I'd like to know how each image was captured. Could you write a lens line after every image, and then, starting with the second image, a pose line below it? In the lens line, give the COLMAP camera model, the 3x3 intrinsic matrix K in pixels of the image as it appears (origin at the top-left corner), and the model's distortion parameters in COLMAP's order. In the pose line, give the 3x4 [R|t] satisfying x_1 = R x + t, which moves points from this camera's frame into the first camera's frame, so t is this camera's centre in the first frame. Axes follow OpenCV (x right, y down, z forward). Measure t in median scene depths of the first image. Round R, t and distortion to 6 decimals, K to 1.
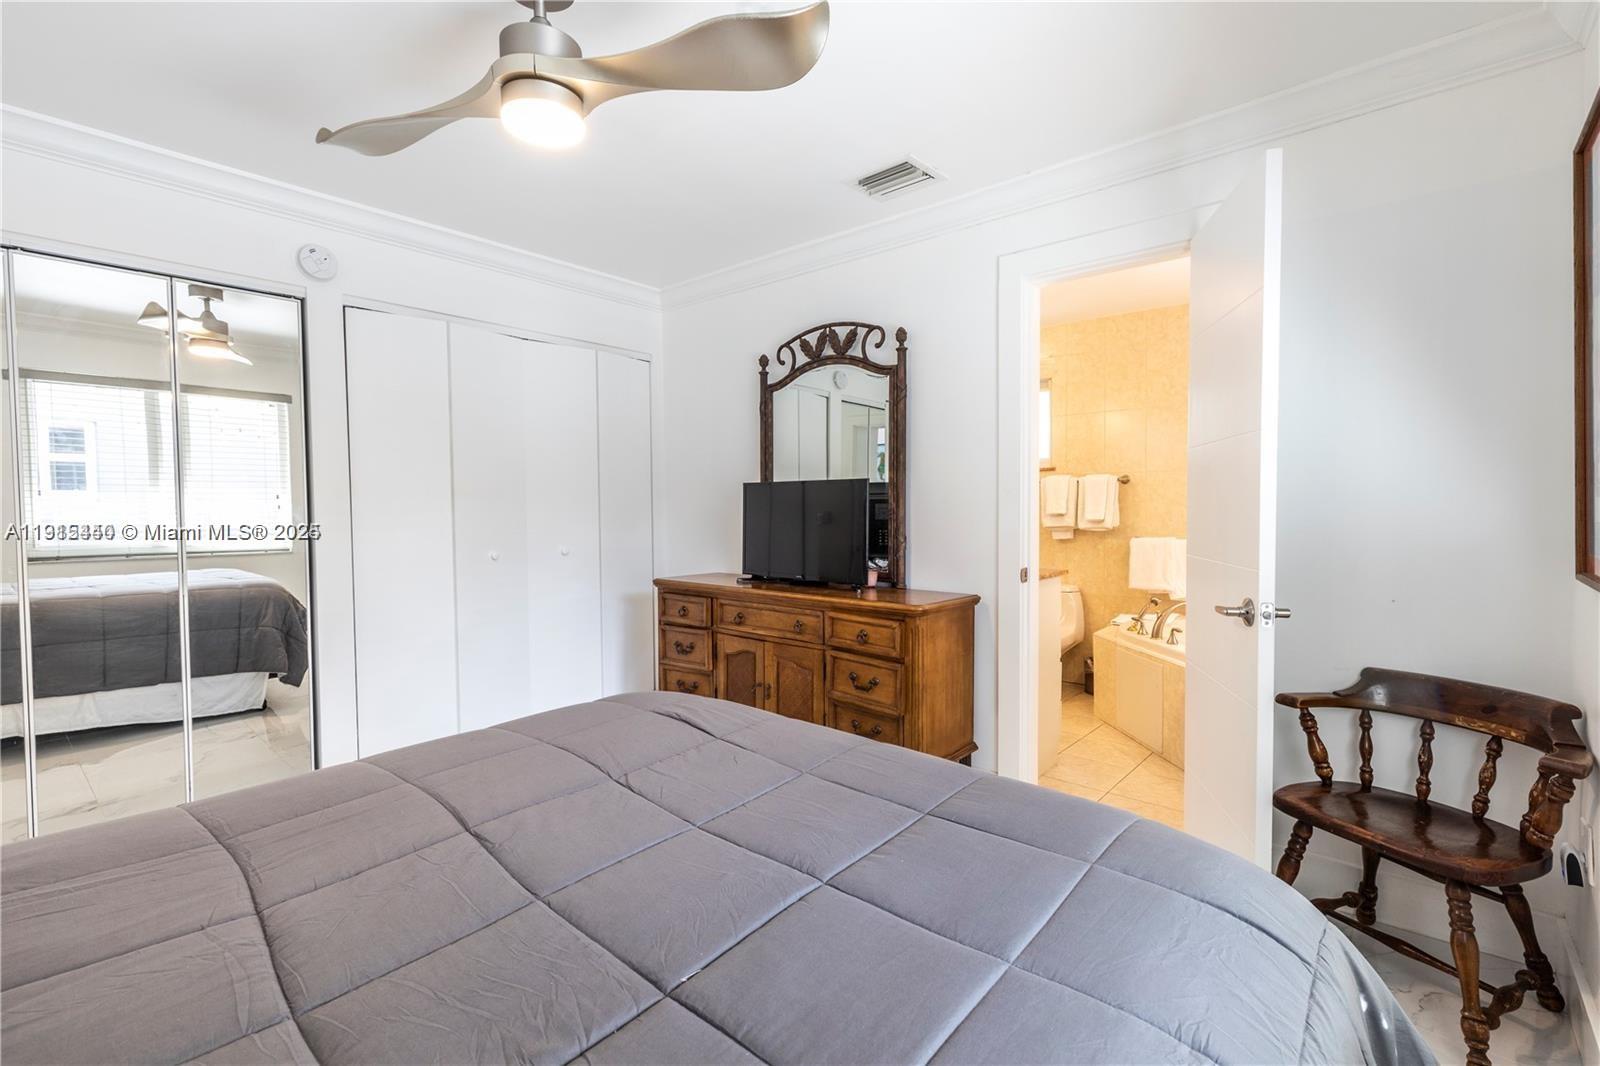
lens RADIAL K [[710.2, 0, 800.1], [0, 710.2, 527.0], [0, 0, 1]] dist [0.000724, 0.000035]
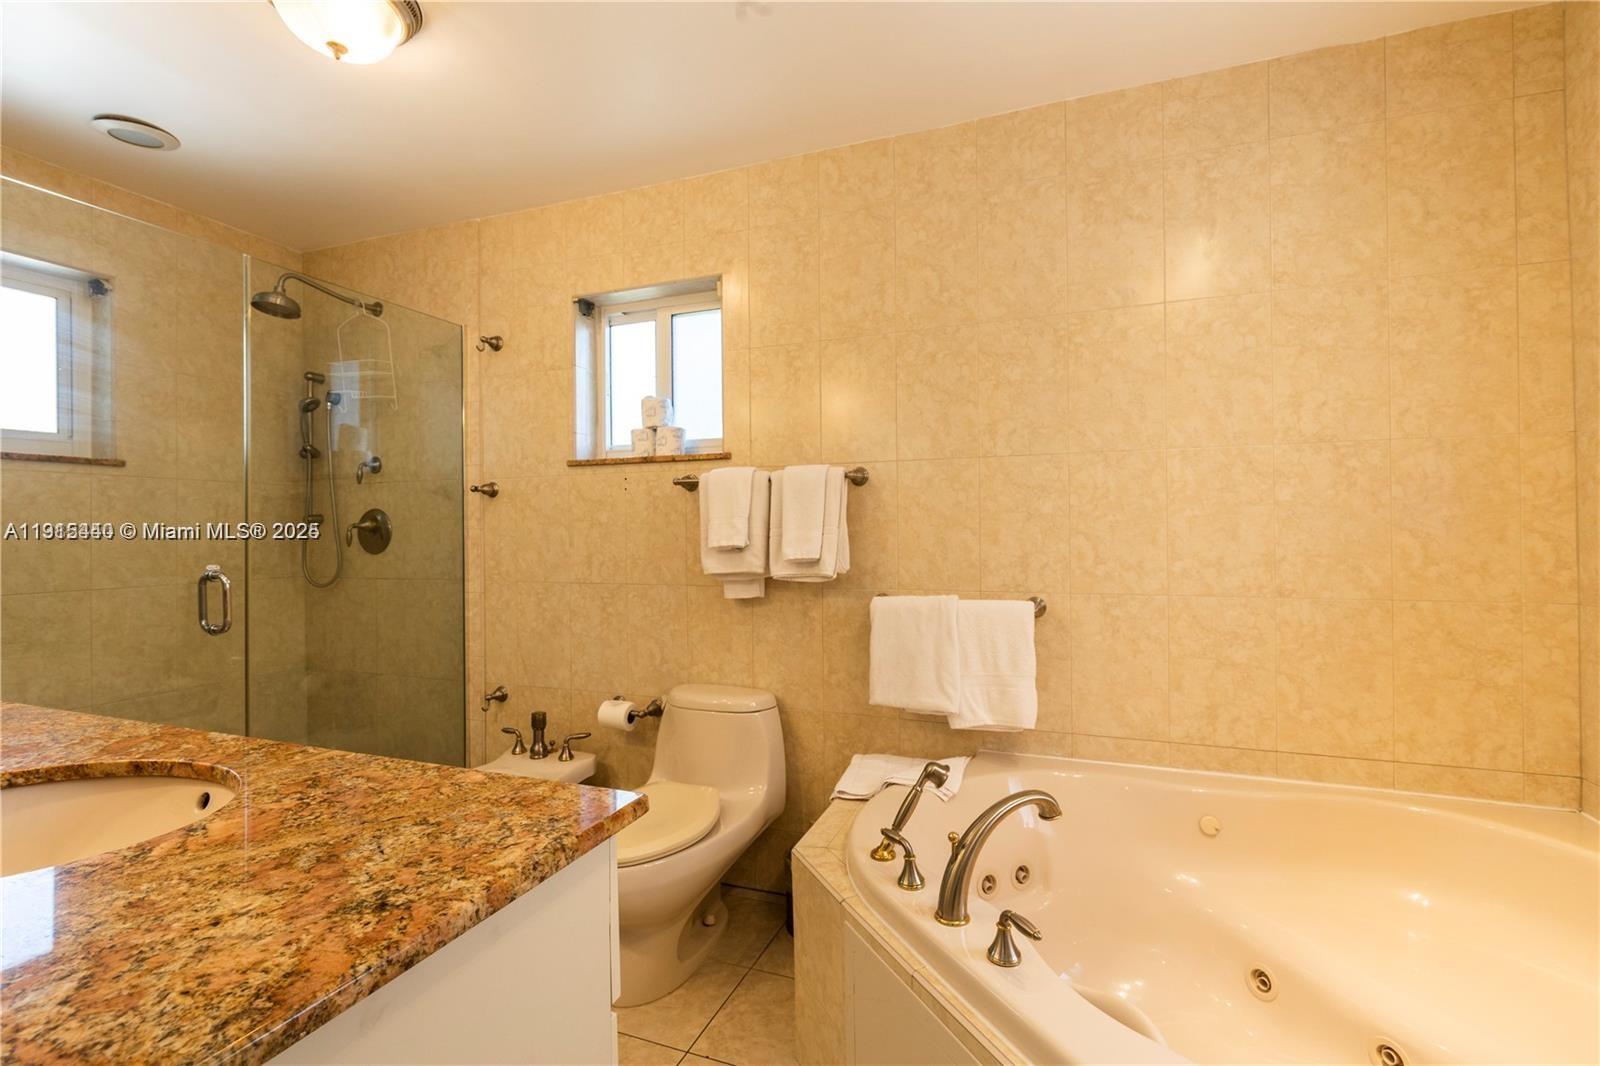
lens RADIAL K [[710.2, 0, 801.6], [0, 710.2, 533.5], [0, 0, 1]] dist [0.000724, 0.000035]
pose [[0.940159, -0.000116, 0.340737, 0.251353], [0.011723, 0.999419, -0.032005, -0.012133], [-0.340536, 0.034084, 0.939614, 0.550113]]
